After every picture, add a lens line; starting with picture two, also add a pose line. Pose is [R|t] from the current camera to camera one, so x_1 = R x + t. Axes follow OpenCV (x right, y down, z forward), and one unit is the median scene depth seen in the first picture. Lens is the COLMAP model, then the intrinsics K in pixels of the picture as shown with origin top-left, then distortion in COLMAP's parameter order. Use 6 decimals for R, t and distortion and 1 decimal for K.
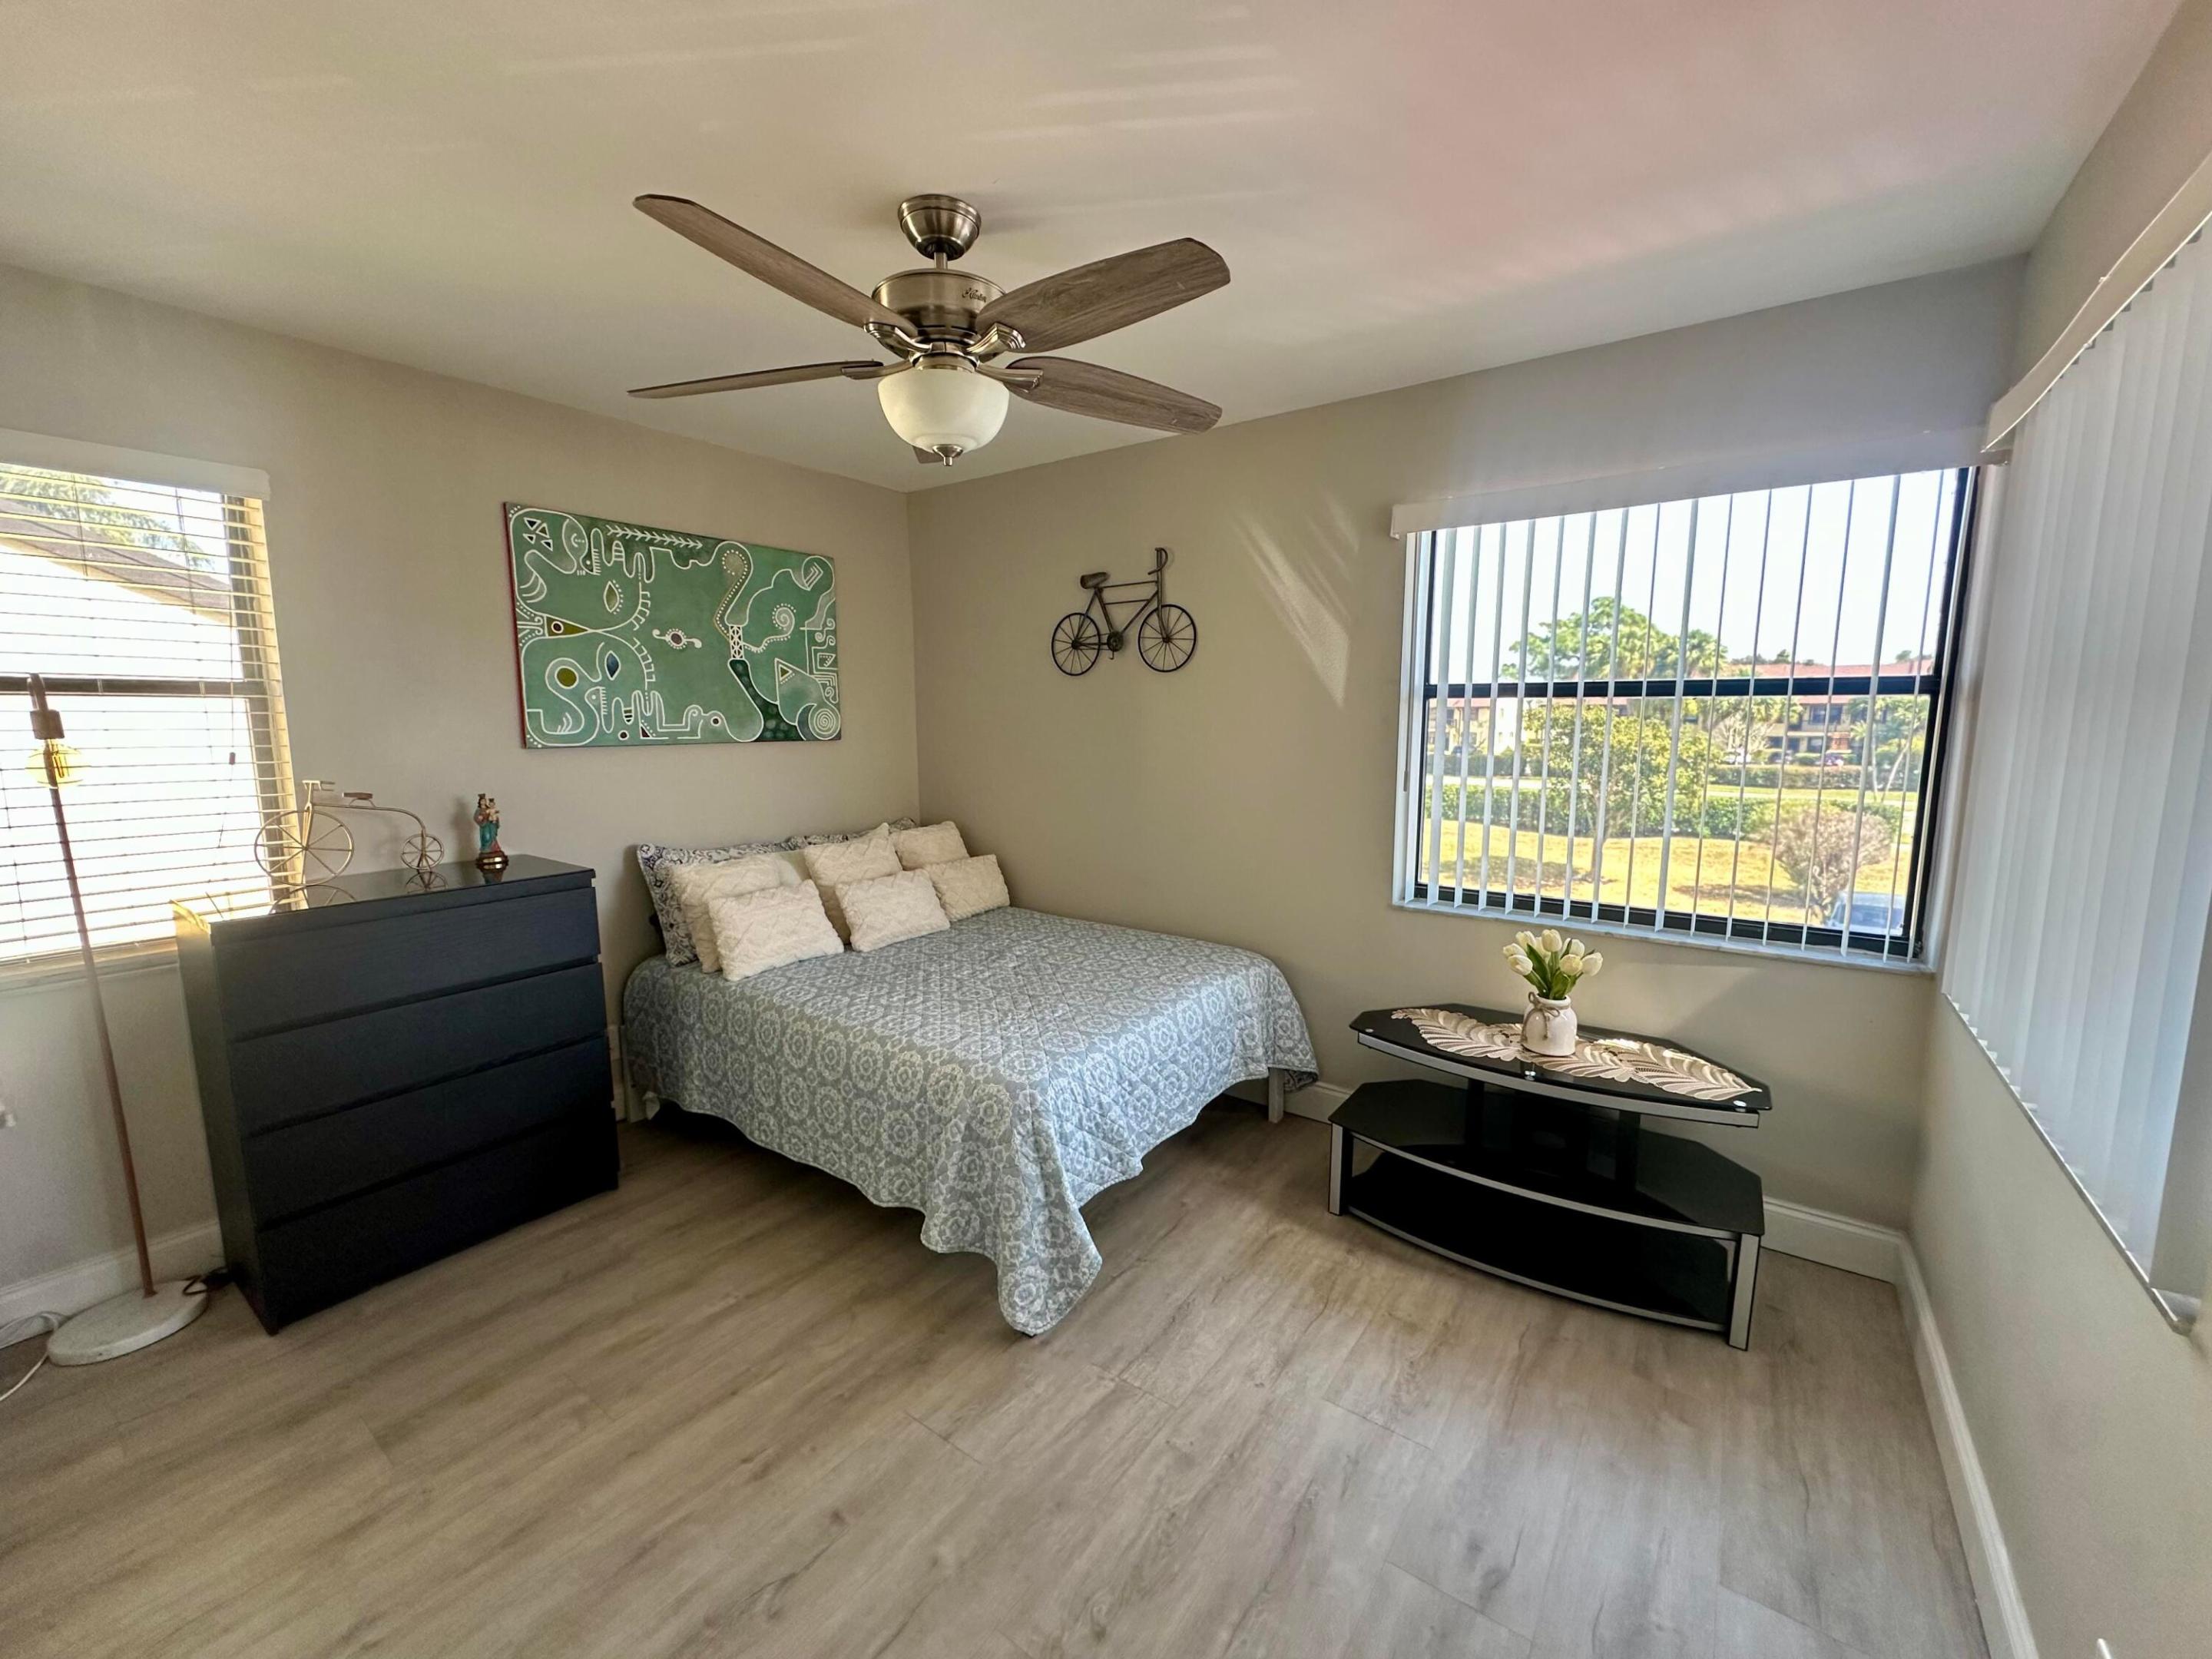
lens RADIAL K [[878.8, 0, 1111.9], [0, 878.8, 831.7], [0, 0, 1]] dist [-0.005295, 0.001333]
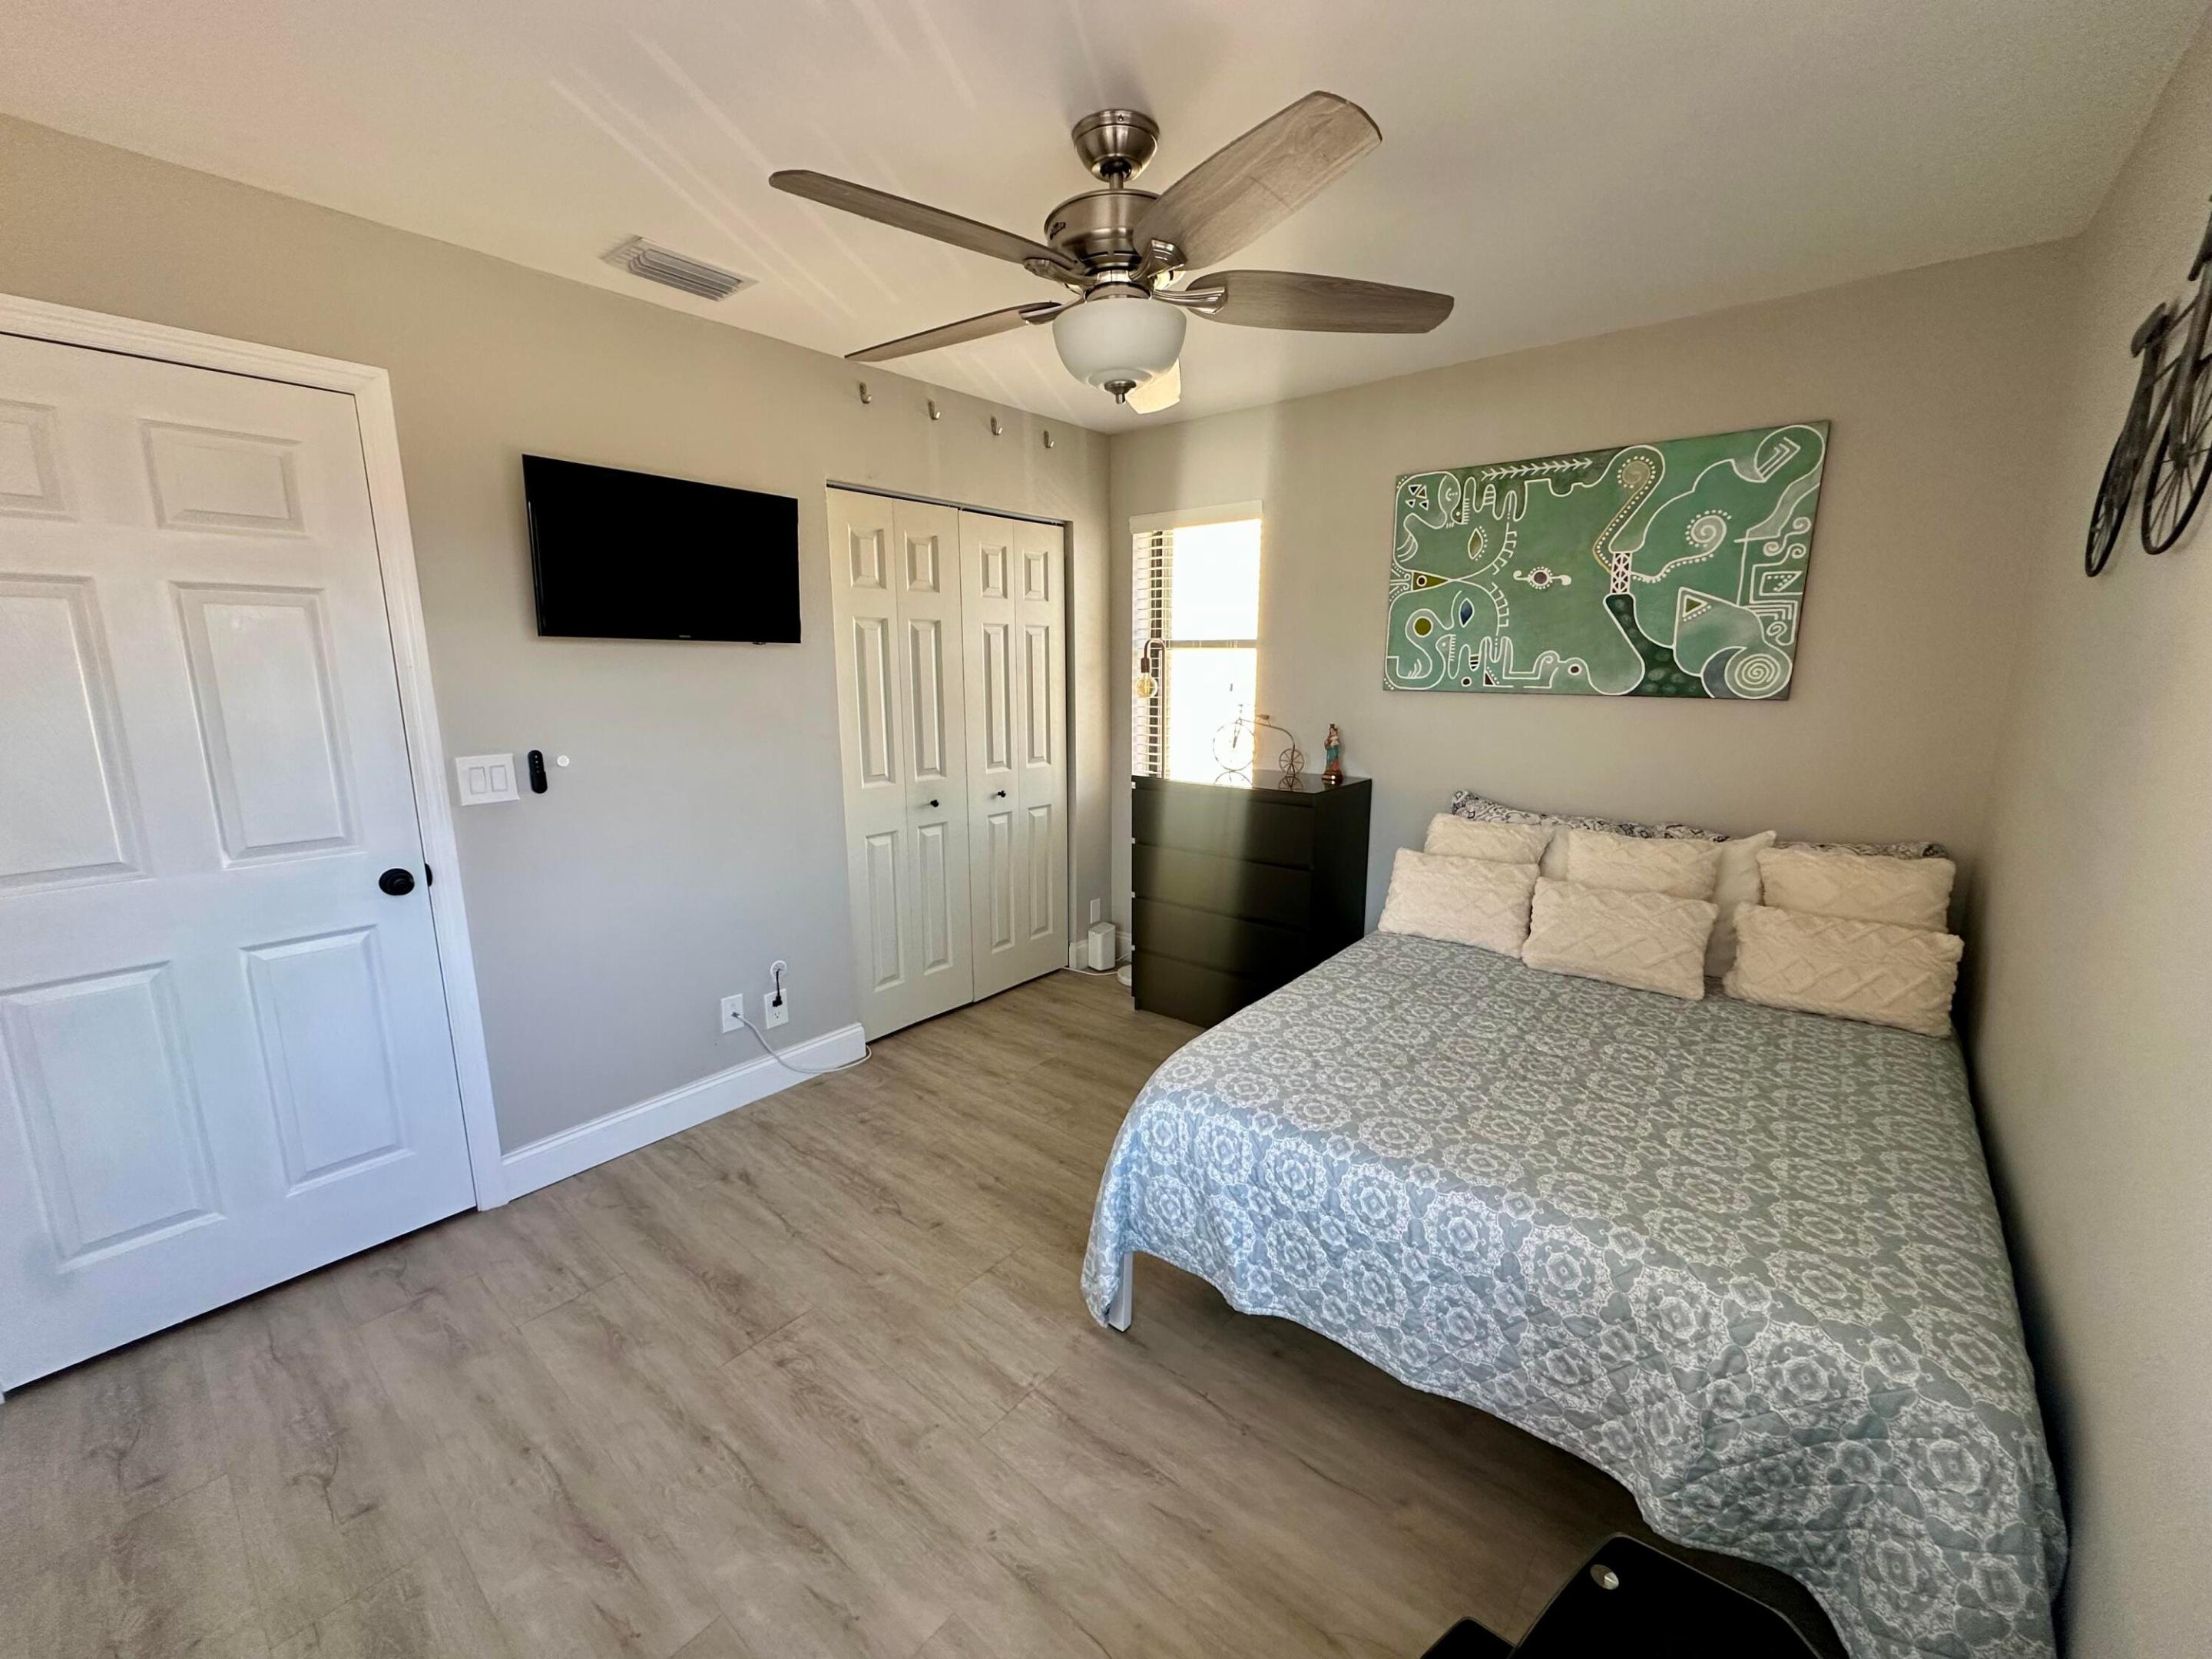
lens RADIAL K [[878.8, 0, 1111.2], [0, 878.8, 834.7], [0, 0, 1]] dist [-0.005295, 0.001333]
pose [[-0.065001, 0.200946, -0.977443, 0.493832], [-0.130159, 0.969439, 0.207957, -0.094355], [0.989360, 0.140741, -0.036860, 0.643507]]
